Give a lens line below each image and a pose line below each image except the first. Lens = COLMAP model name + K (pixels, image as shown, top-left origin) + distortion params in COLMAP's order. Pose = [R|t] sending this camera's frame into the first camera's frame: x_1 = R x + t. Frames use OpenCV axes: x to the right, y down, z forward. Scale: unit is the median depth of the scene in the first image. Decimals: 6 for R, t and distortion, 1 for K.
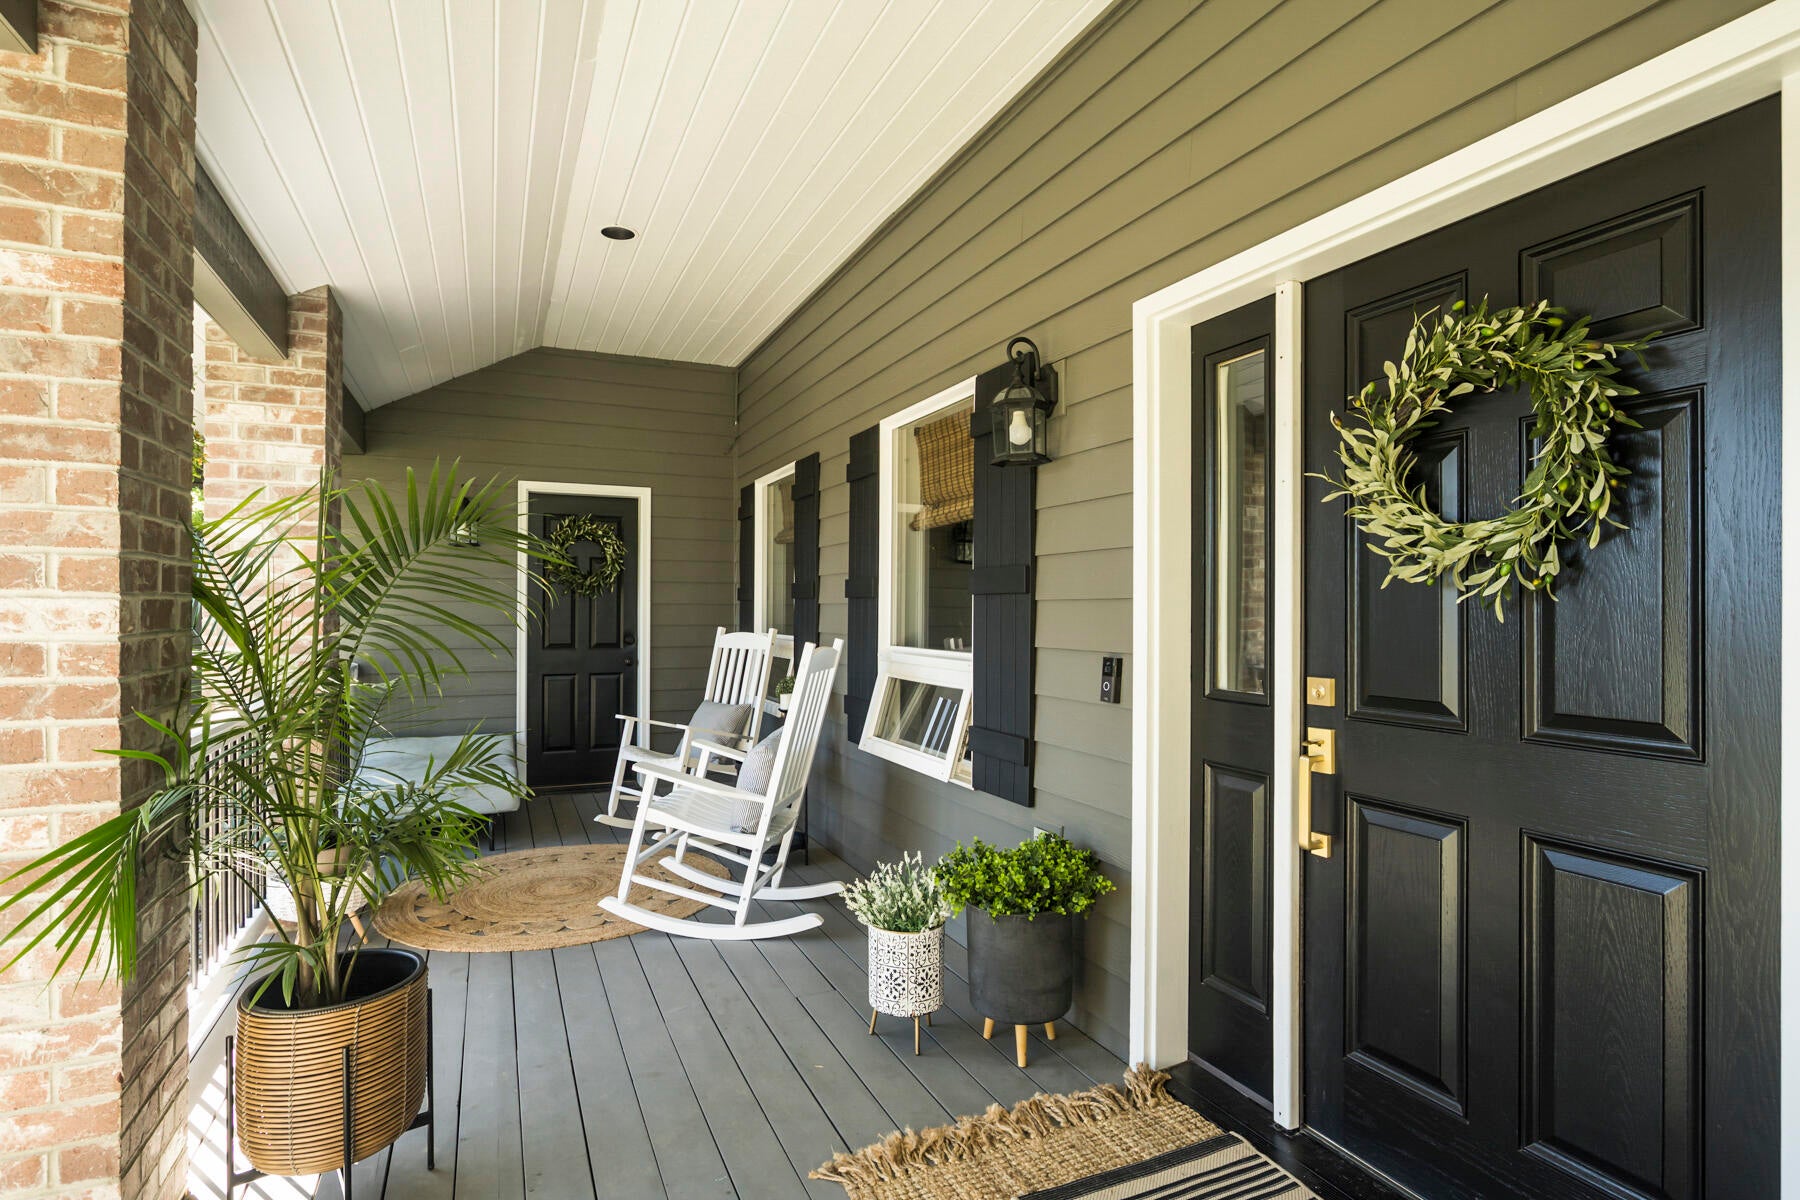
lens RADIAL K [[916.0, 0, 898.5], [0, 916.0, 604.2], [0, 0, 1]] dist [-0.001343, 0.001085]
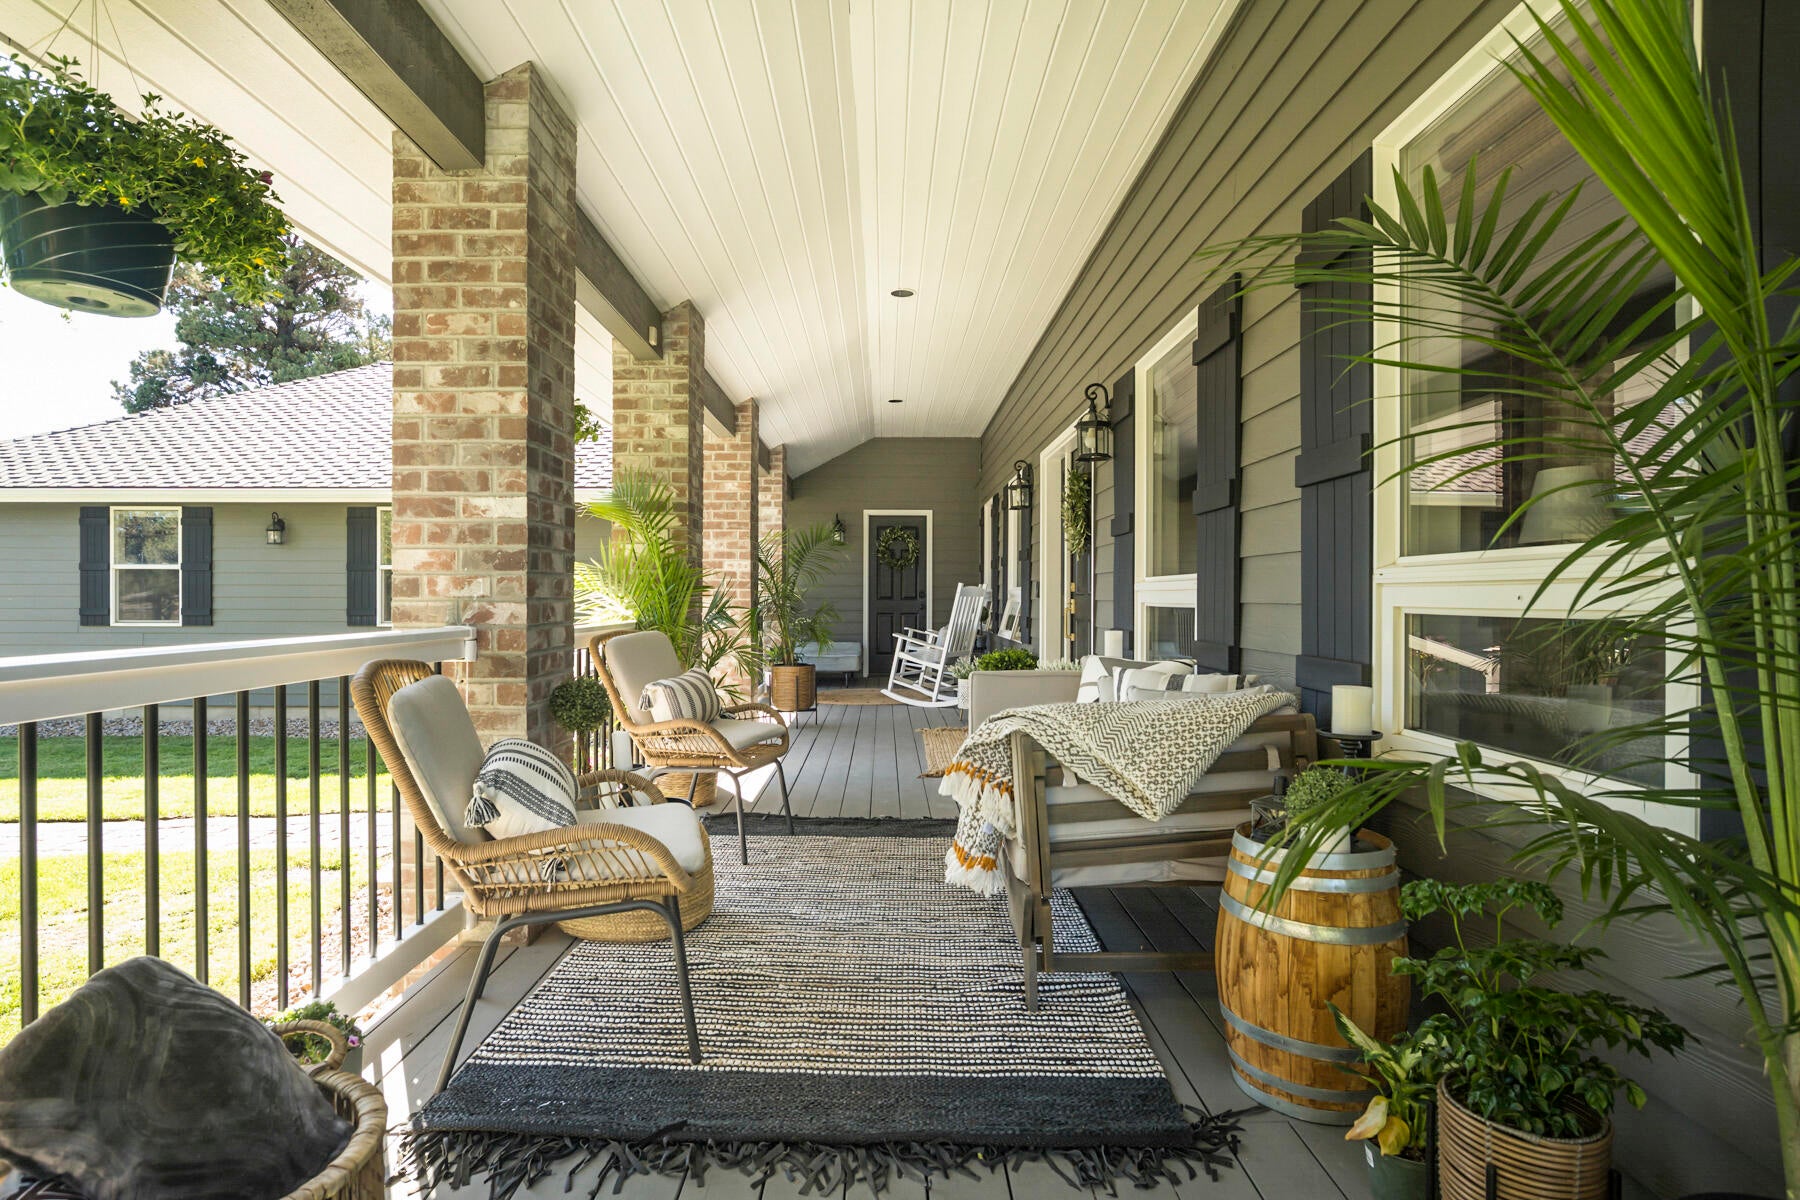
lens RADIAL K [[916.0, 0, 895.1], [0, 916.0, 599.8], [0, 0, 1]] dist [-0.001343, 0.001085]
pose [[0.919091, -0.000005, -0.394045, 0.661894], [0.002380, 0.999982, 0.005538, 0.069361], [0.394037, -0.006027, 0.919075, -1.211943]]
